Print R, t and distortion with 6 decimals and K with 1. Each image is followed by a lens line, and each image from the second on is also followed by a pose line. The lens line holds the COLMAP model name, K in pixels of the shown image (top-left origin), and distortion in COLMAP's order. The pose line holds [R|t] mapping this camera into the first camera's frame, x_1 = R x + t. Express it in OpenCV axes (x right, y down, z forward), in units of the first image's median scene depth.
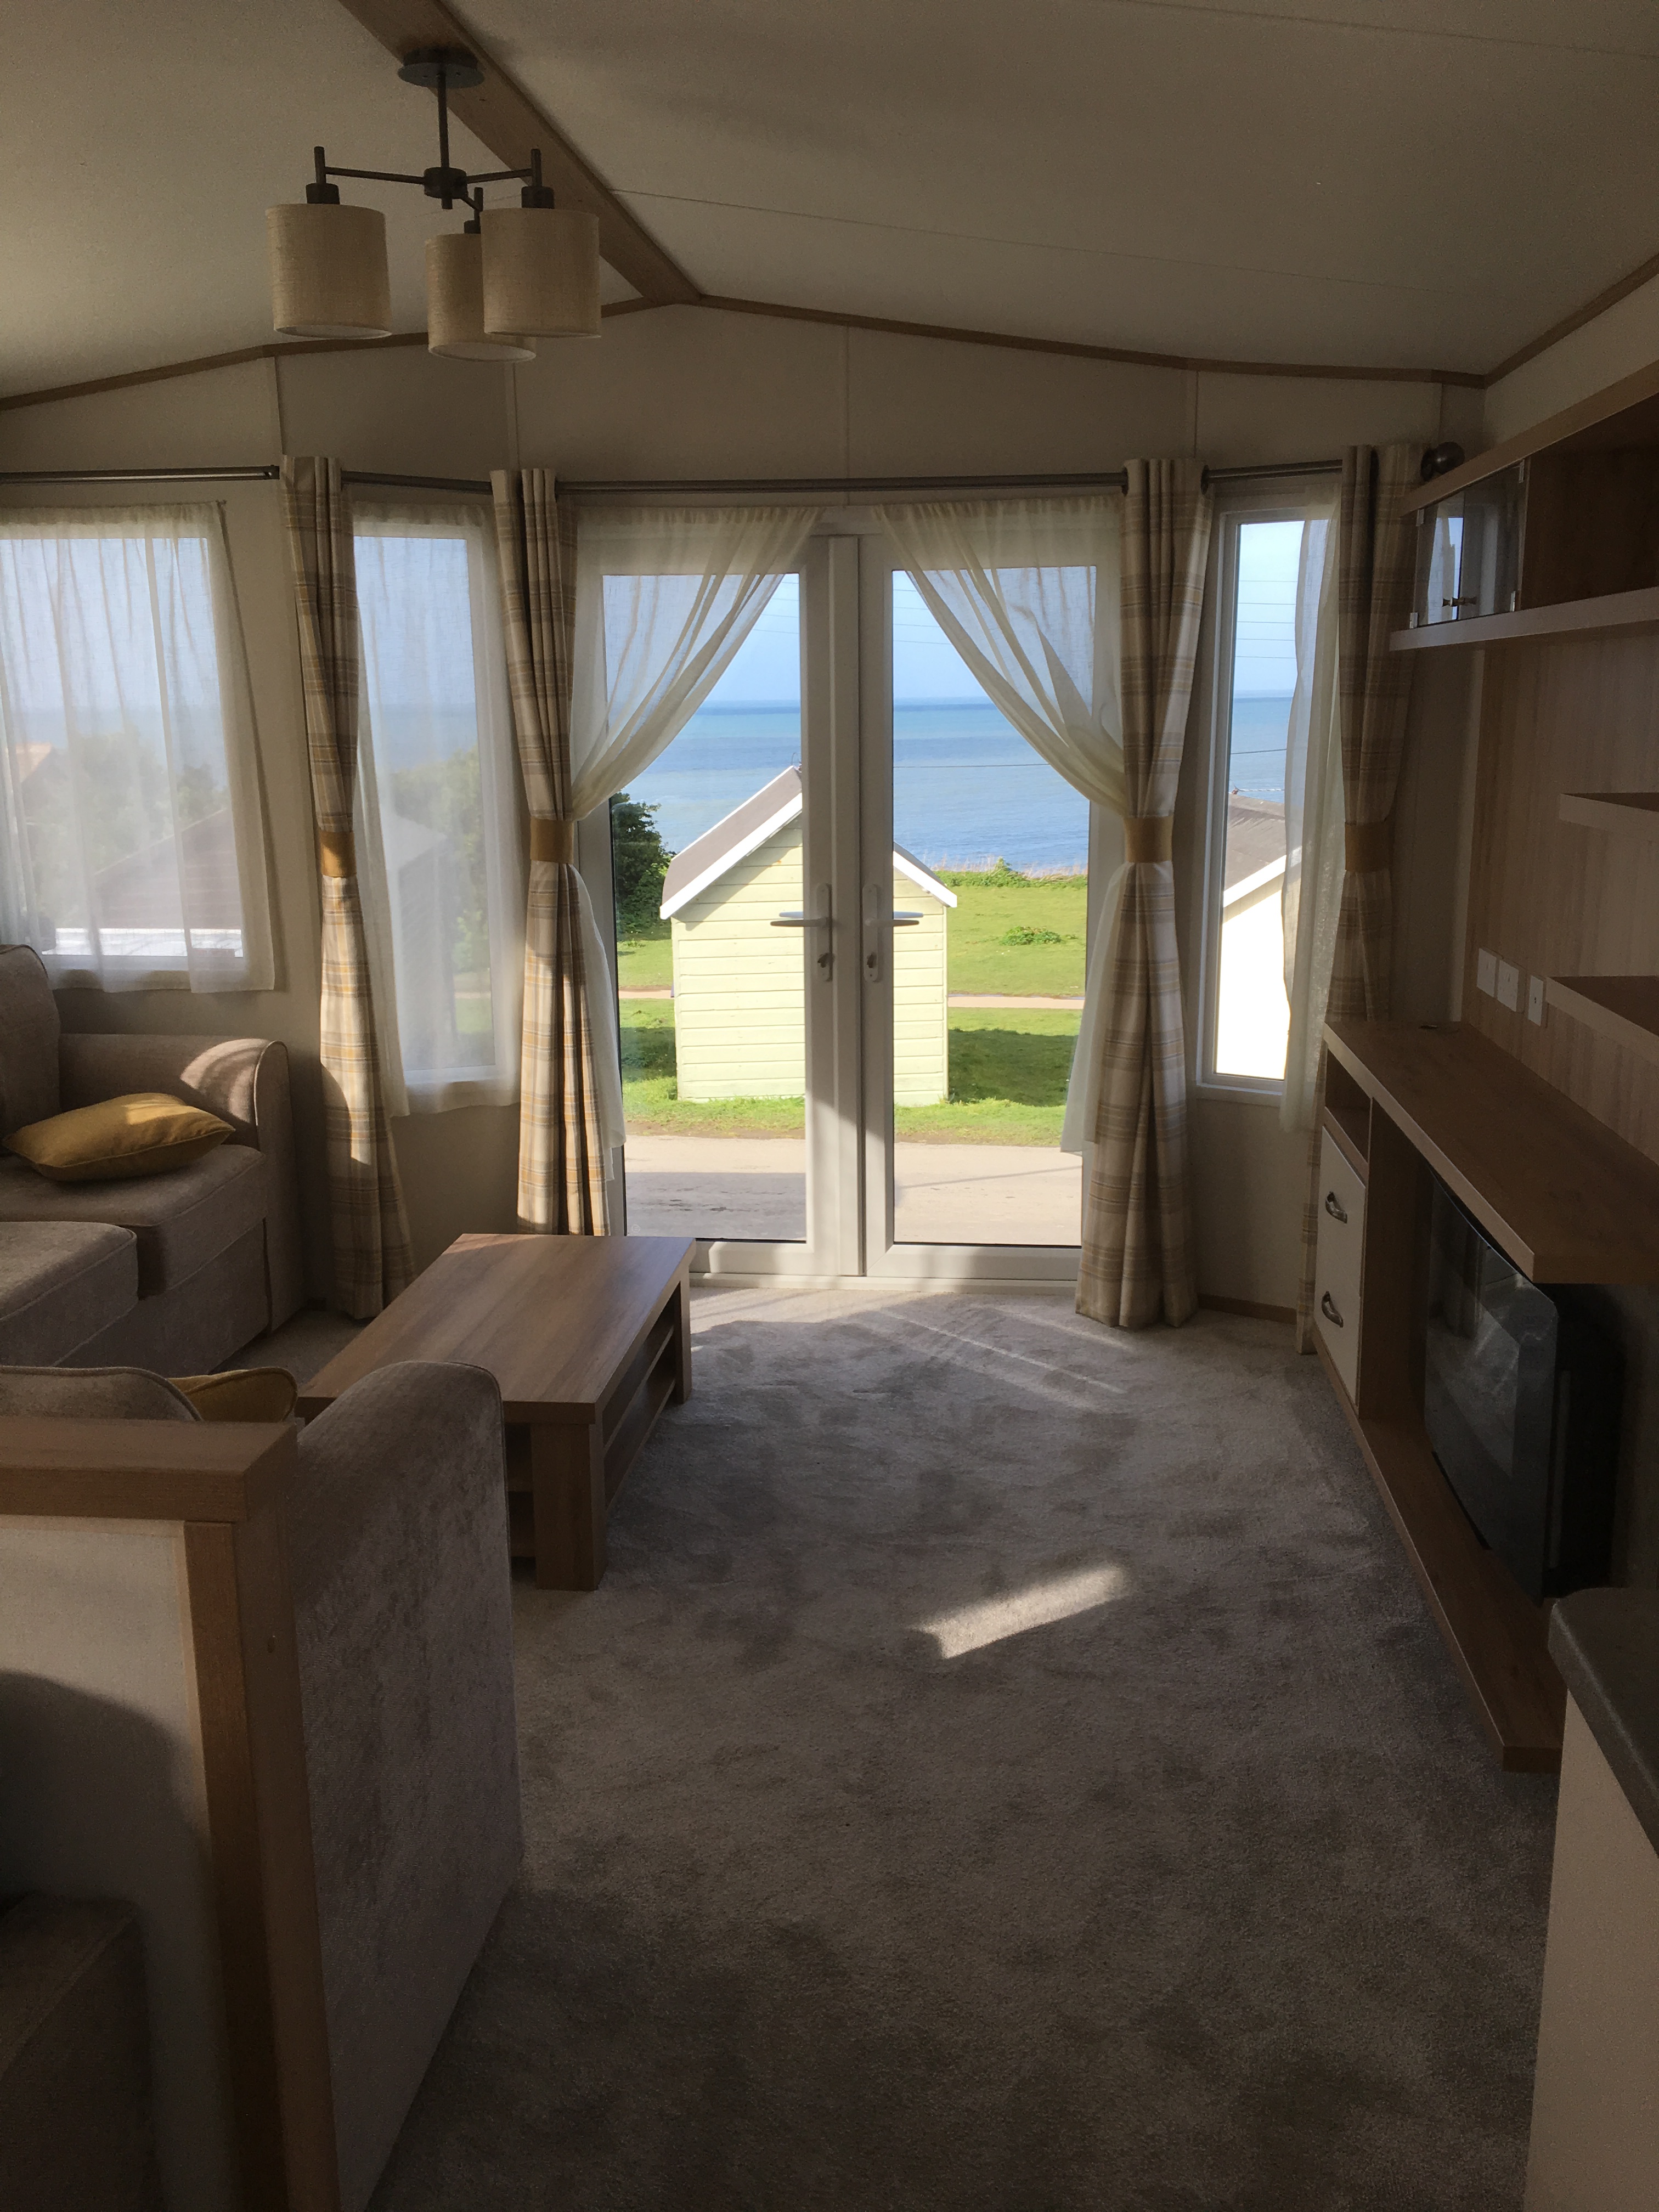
lens RADIAL K [[1883.6, 0, 829.5], [0, 1883.6, 1106.0], [0, 0, 1]] dist [0.002003, 0.218887]
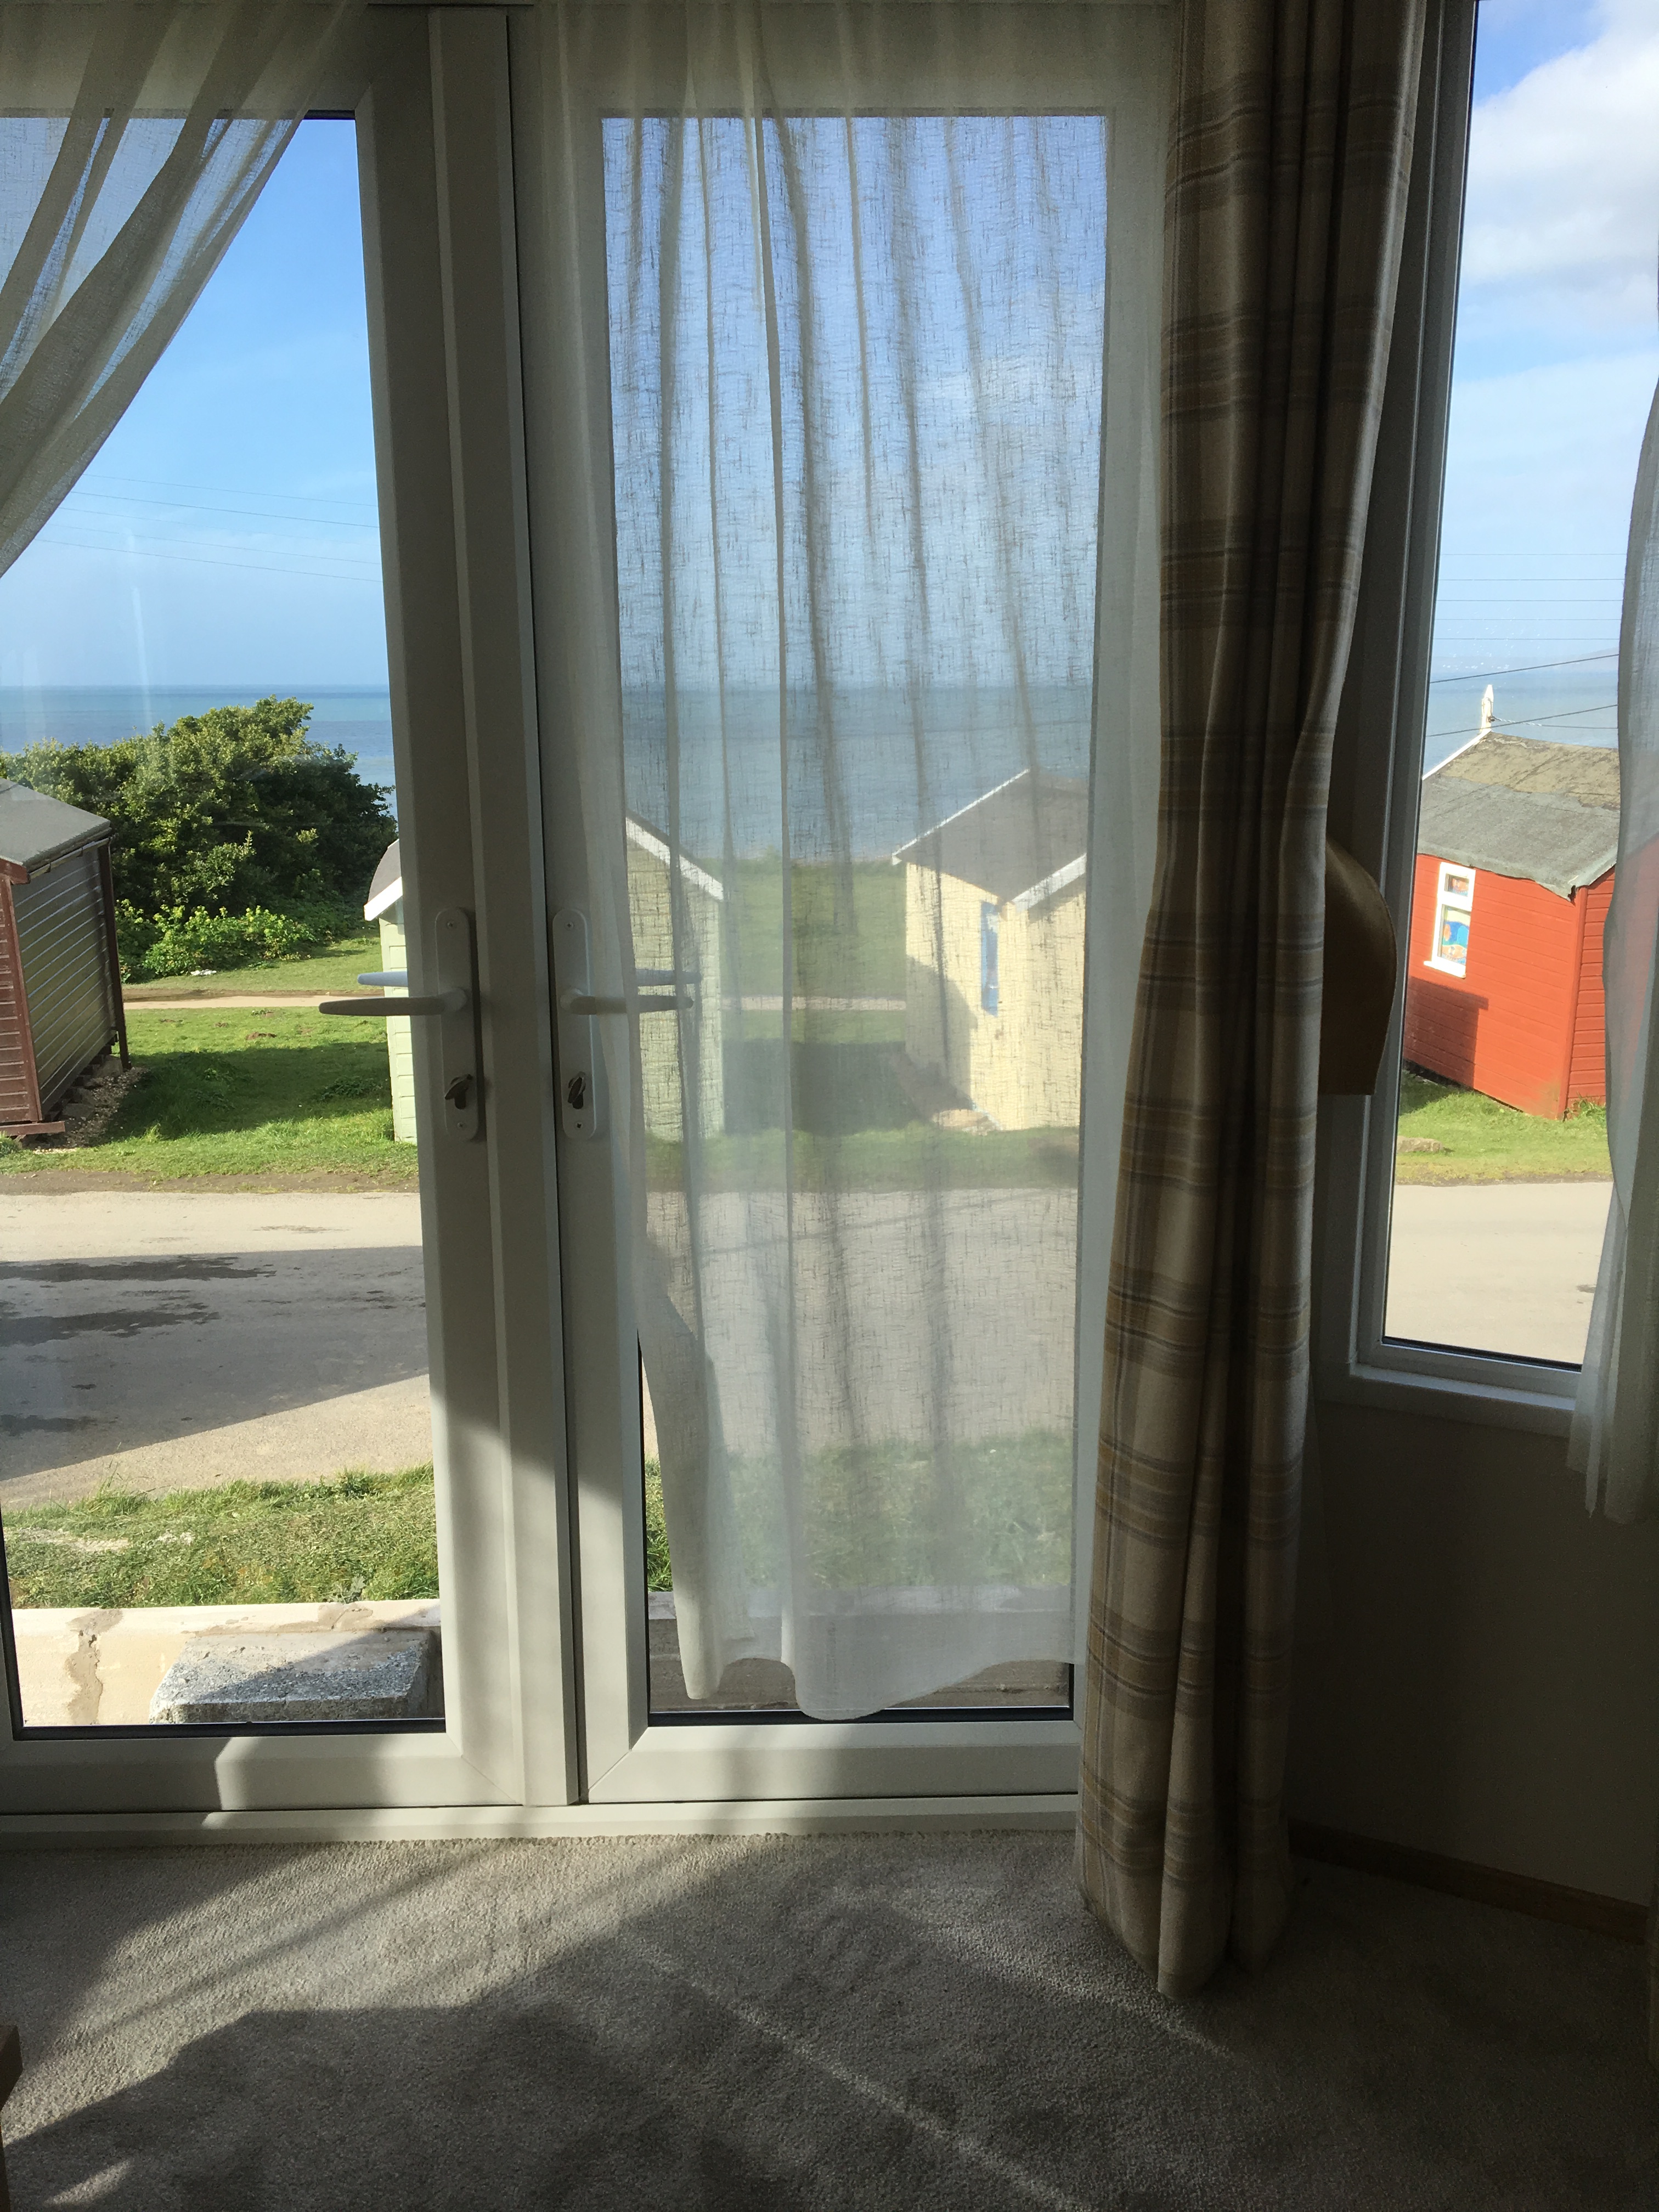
lens RADIAL K [[1883.6, 0, 829.5], [0, 1883.6, 1106.0], [0, 0, 1]] dist [0.002003, 0.218887]
pose [[0.992109, -0.025800, 0.122694, 0.026106], [0.024801, 0.999646, 0.009663, -0.075854], [-0.122900, -0.006544, 0.992398, 0.570915]]
